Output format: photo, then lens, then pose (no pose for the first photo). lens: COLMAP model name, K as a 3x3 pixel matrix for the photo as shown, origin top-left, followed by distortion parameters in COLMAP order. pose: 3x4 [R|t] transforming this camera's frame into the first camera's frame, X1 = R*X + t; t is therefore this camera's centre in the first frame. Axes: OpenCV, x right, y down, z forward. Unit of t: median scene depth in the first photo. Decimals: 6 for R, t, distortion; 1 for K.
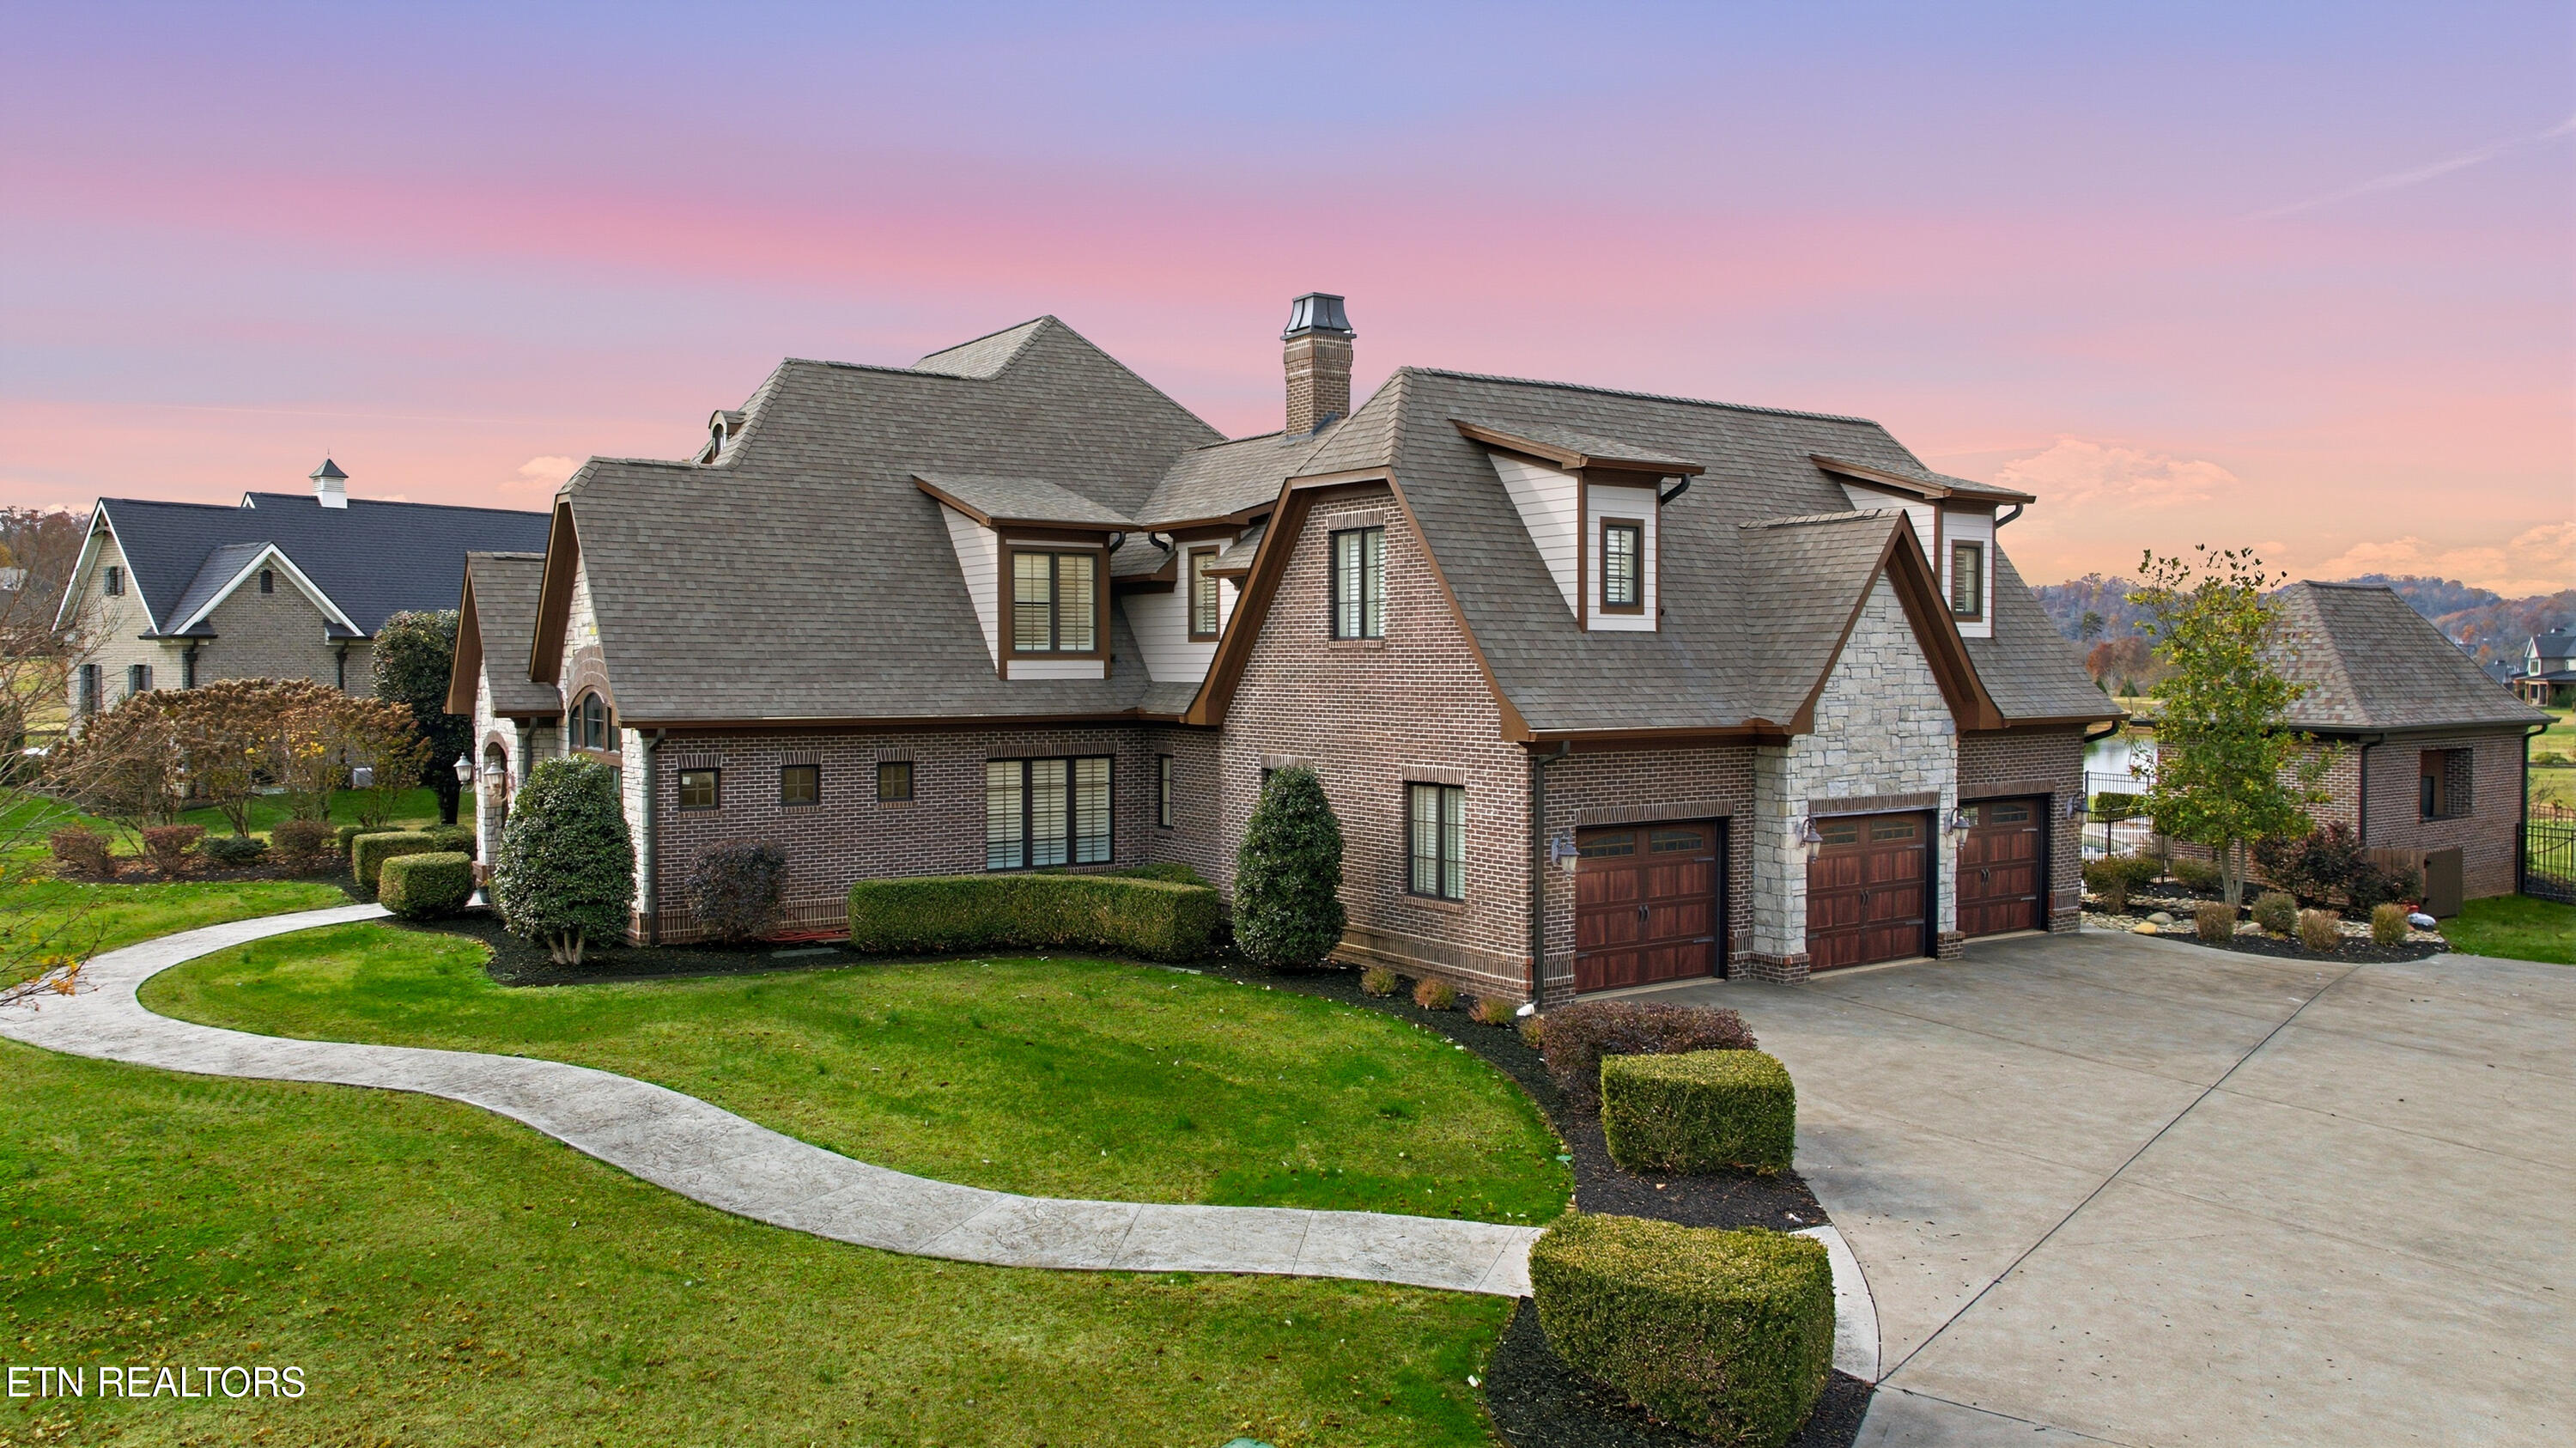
lens RADIAL K [[1818.4, 0, 1288.9], [0, 1818.4, 704.1], [0, 0, 1]] dist [-0.019908, 0.004082]
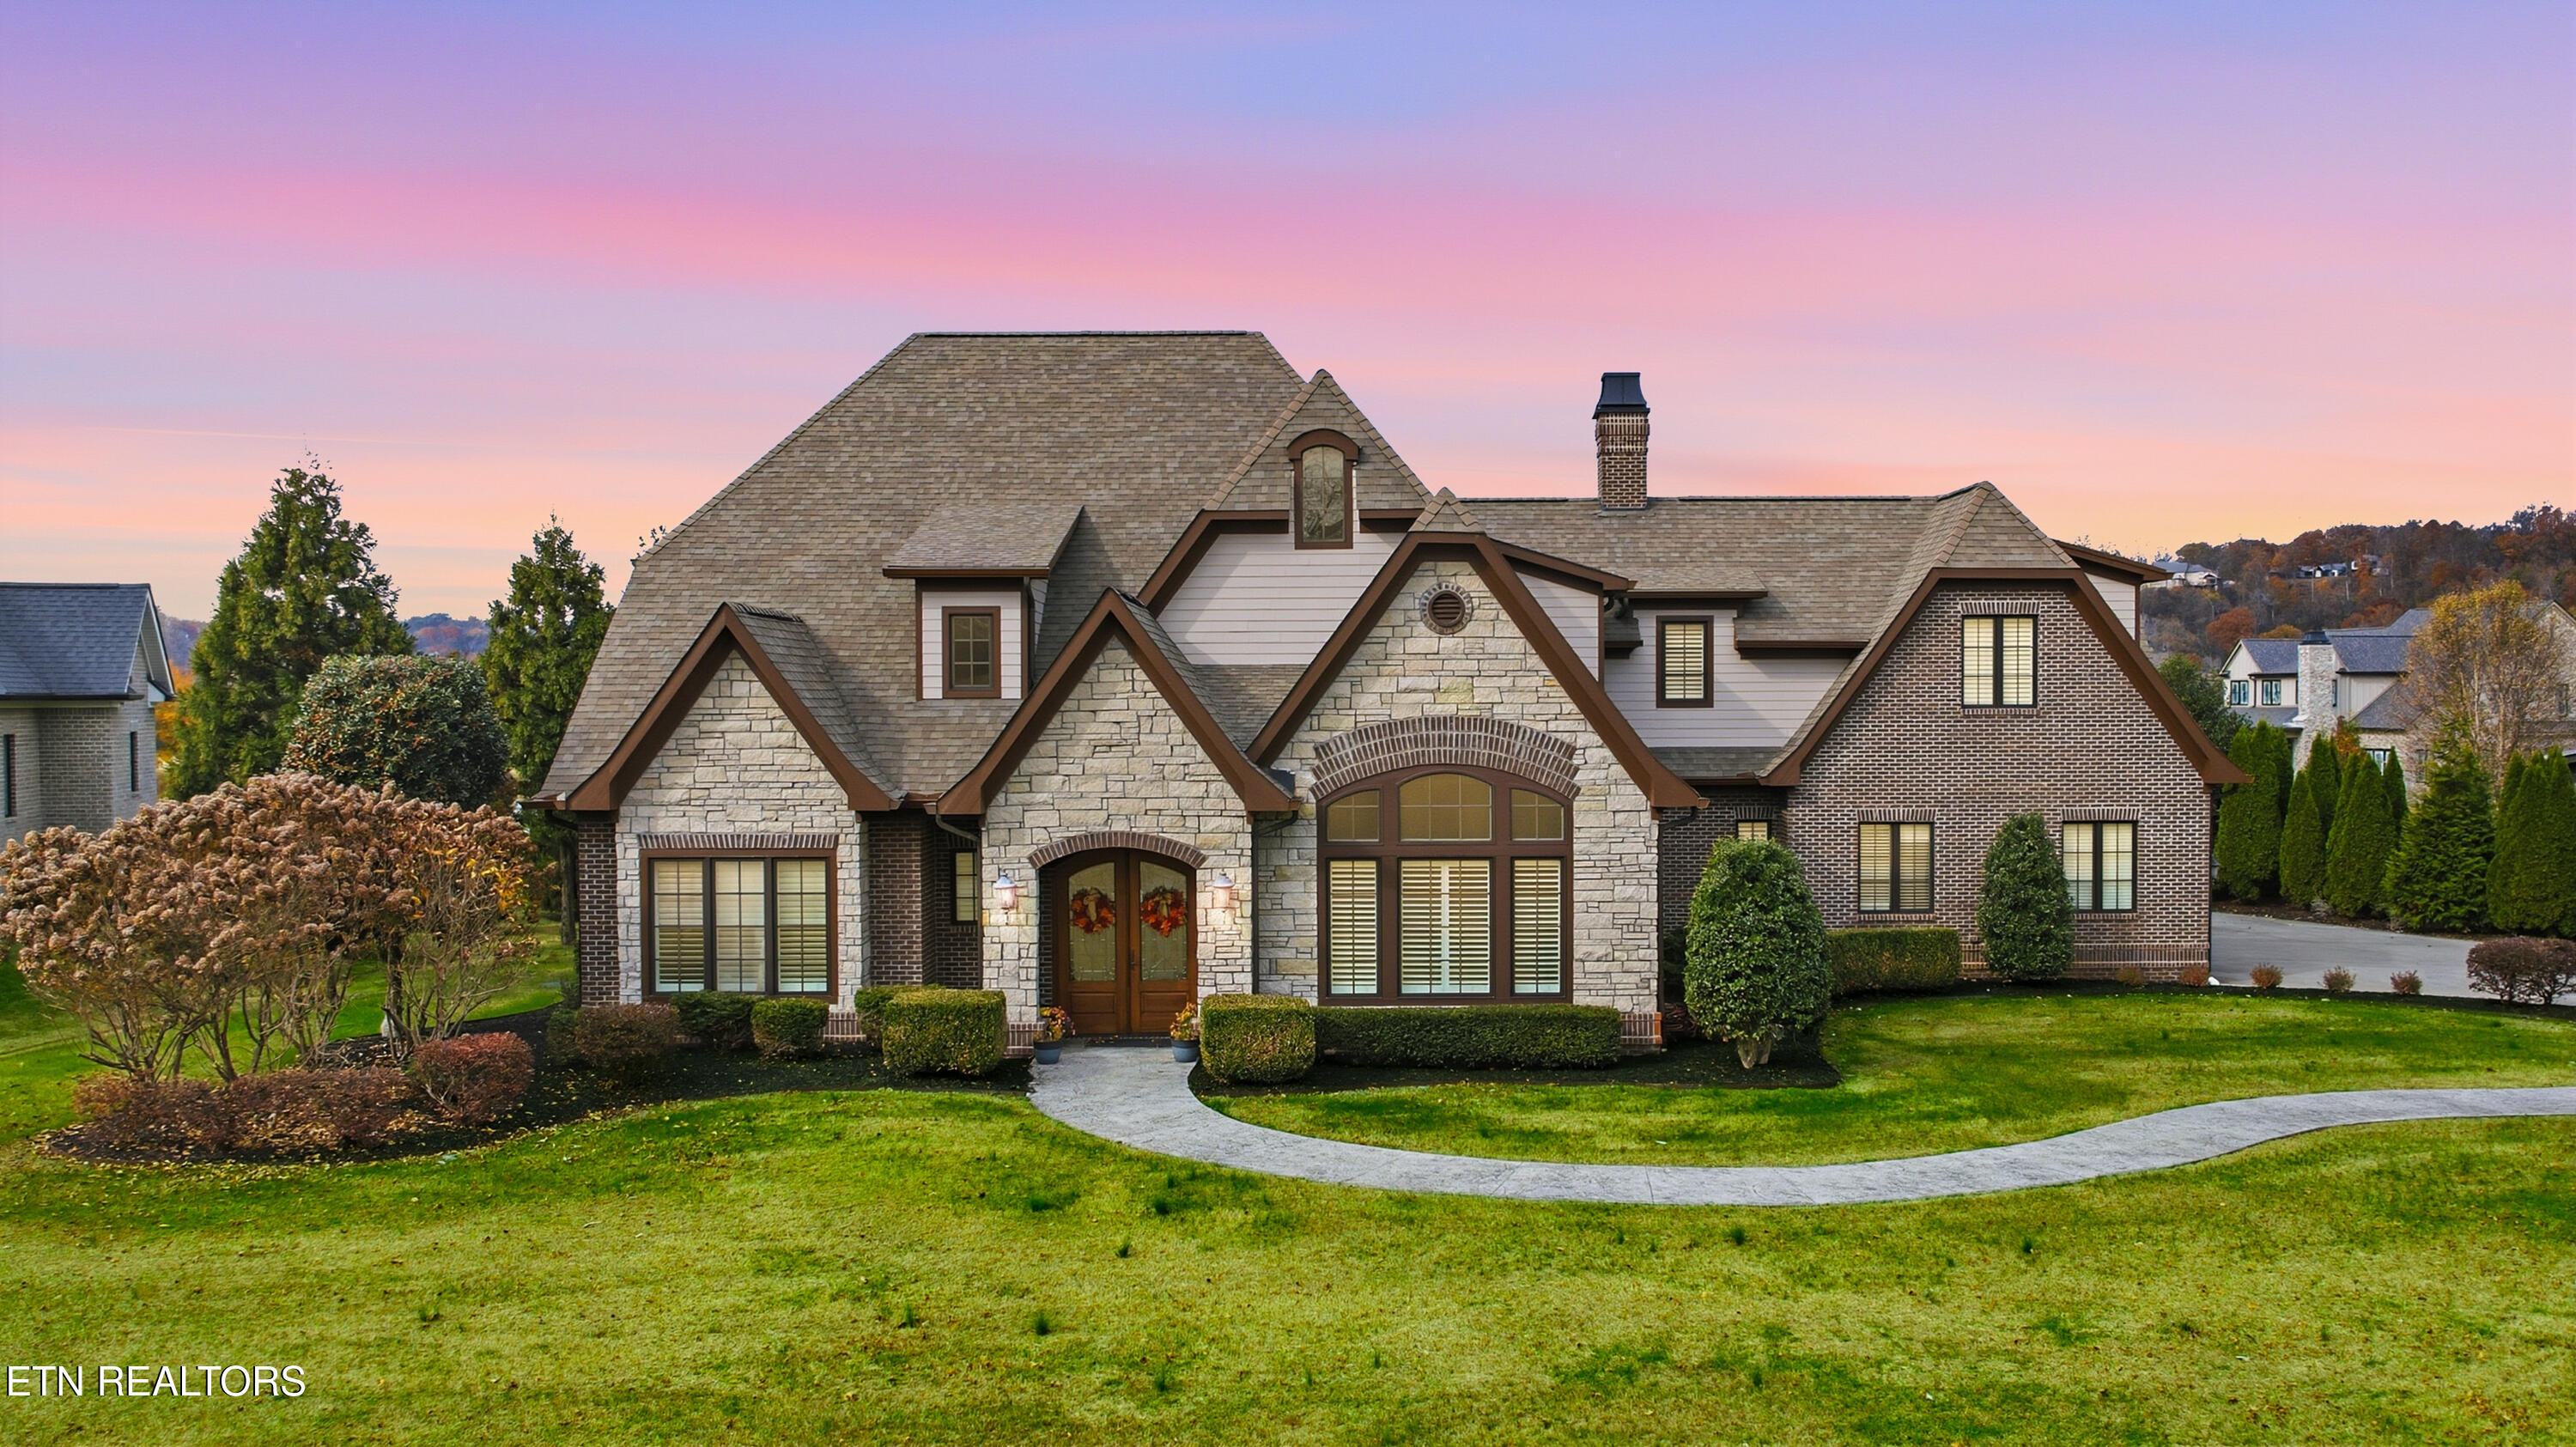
lens RADIAL K [[2156.9, 0, 1357.8], [0, 2156.9, 733.6], [0, 0, 1]] dist [-0.006774, -0.000932]
pose [[0.574678, -0.013958, 0.818260, -1.343022], [0.023373, 0.999727, 0.000638, -0.028432], [-0.818046, 0.018759, 0.574847, 0.514832]]
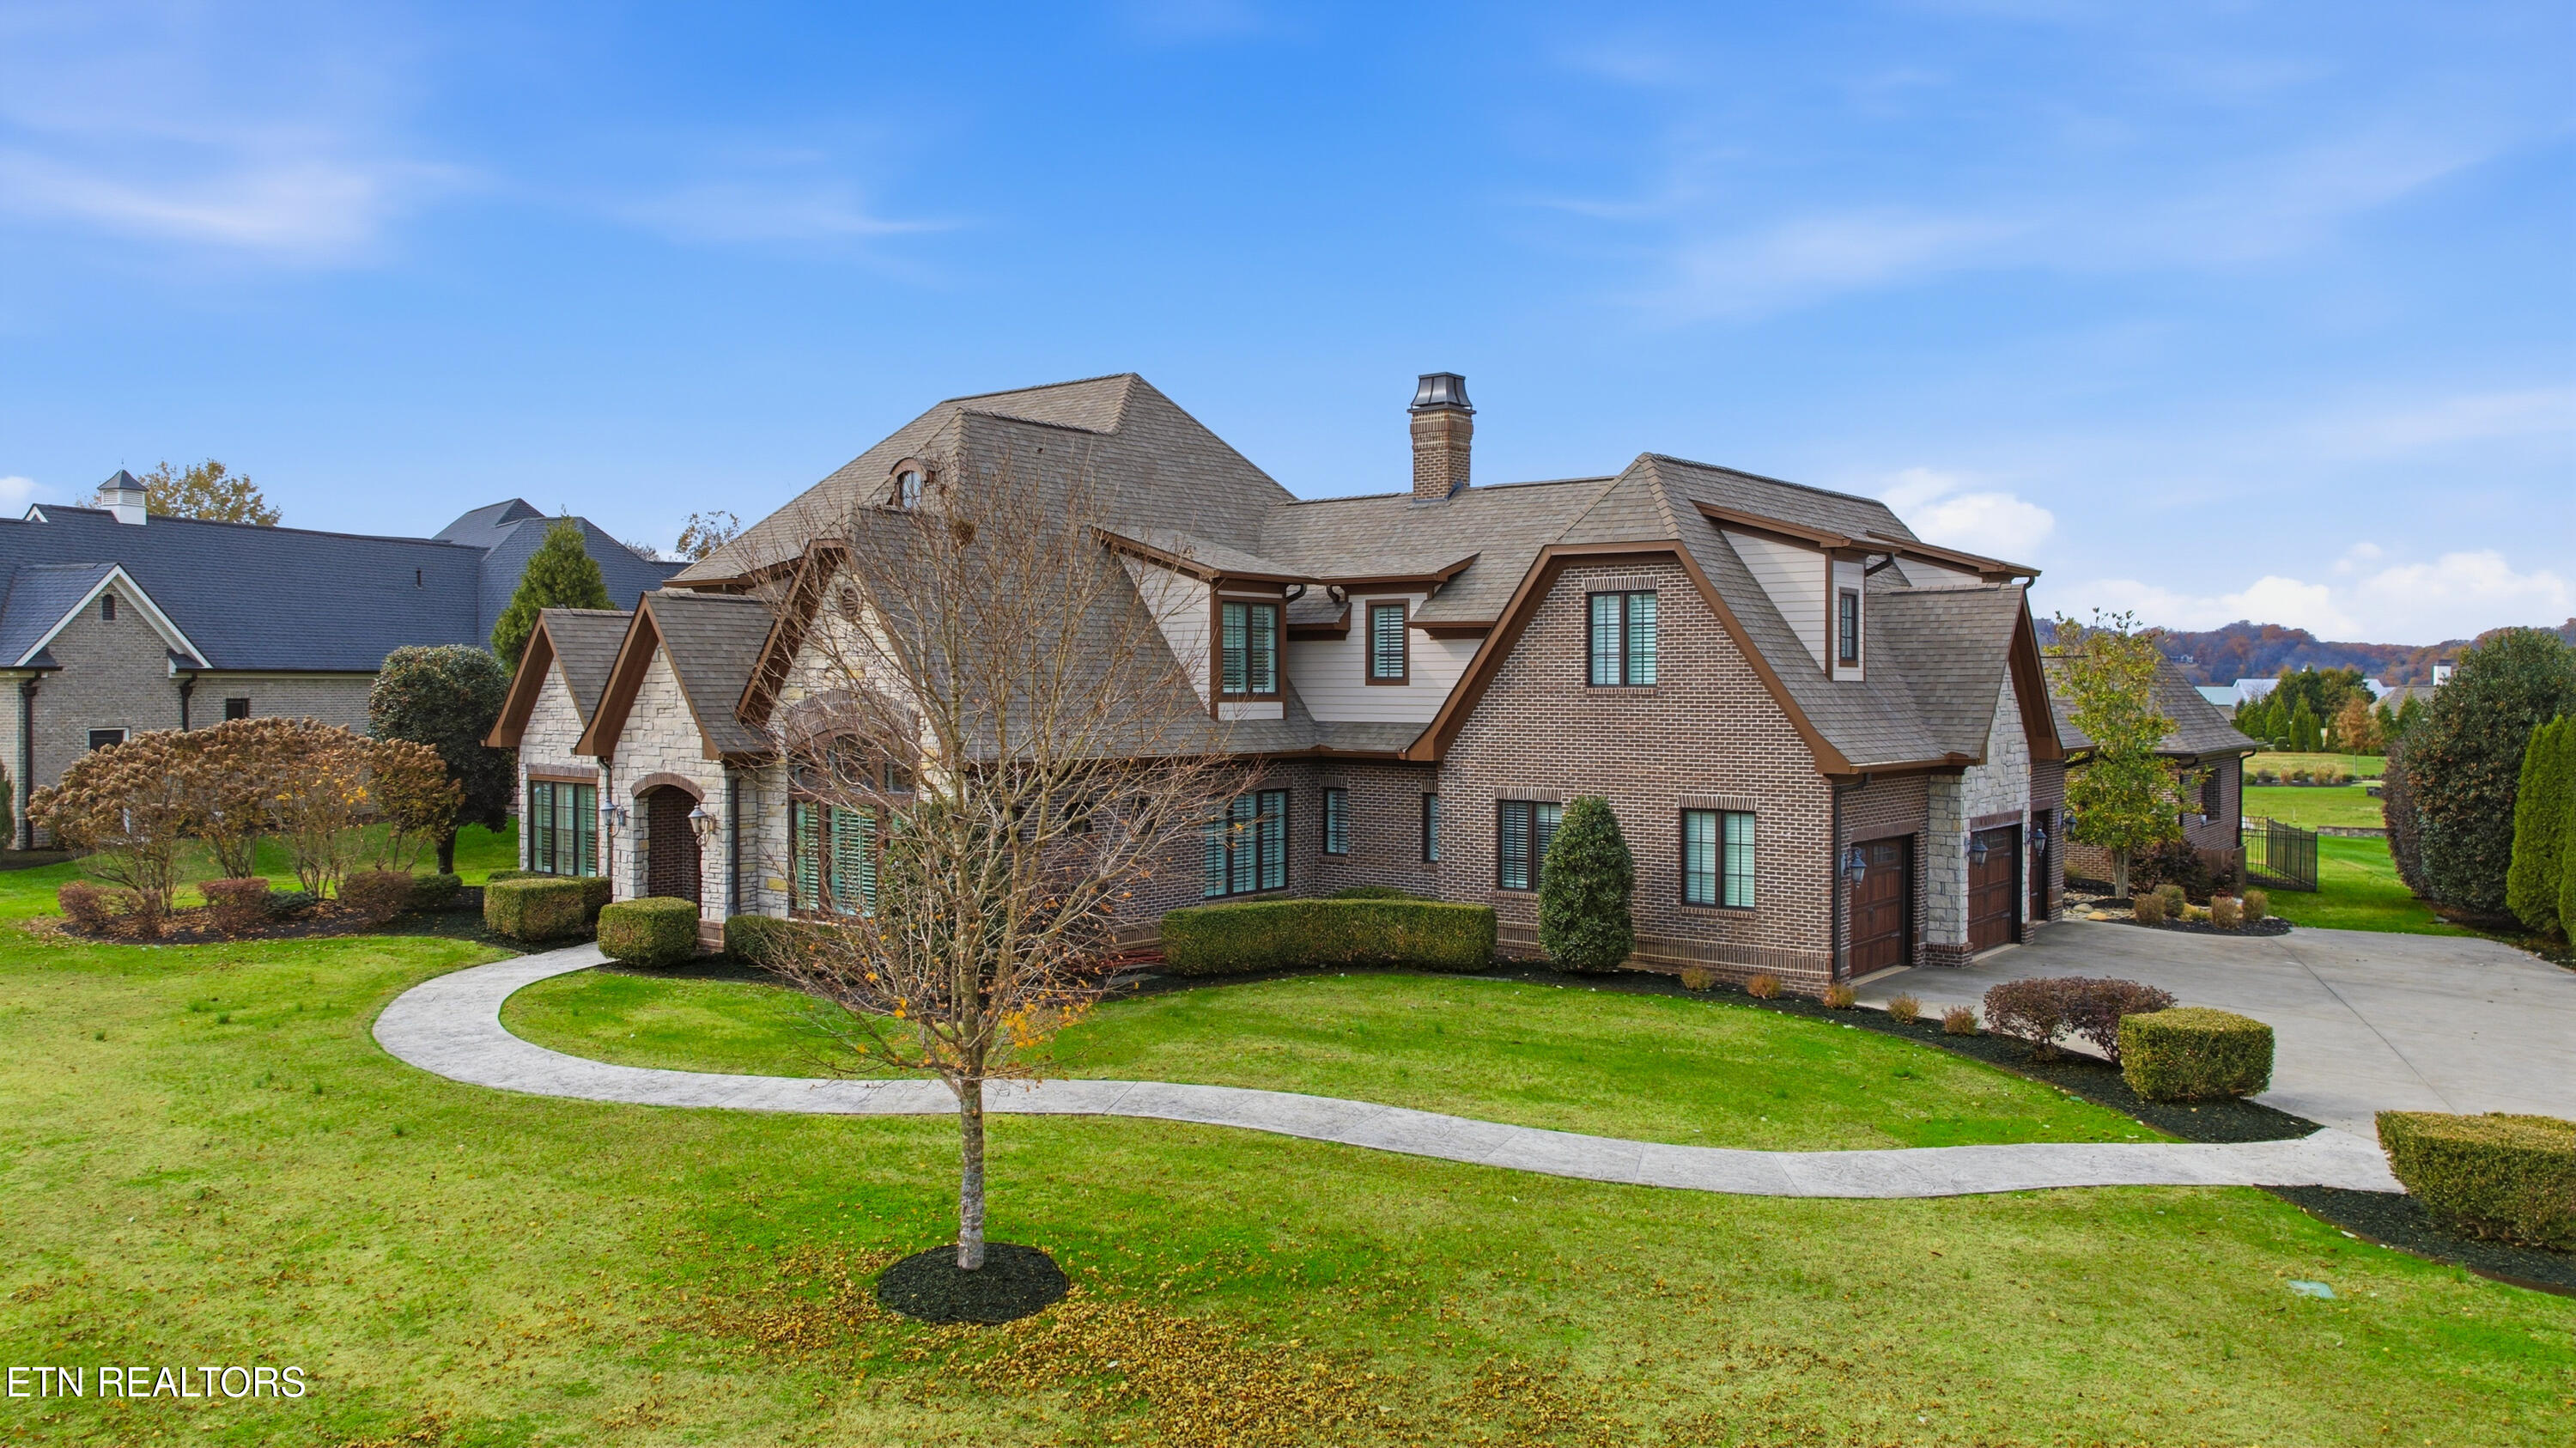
lens RADIAL K [[1818.4, 0, 1288.9], [0, 1818.4, 704.1], [0, 0, 1]] dist [-0.019908, 0.004082]
pose [[0.958679, -0.000530, 0.284489, -0.484073], [0.004419, 0.999905, -0.013027, -0.010107], [-0.284455, 0.013745, 0.958591, -0.049713]]
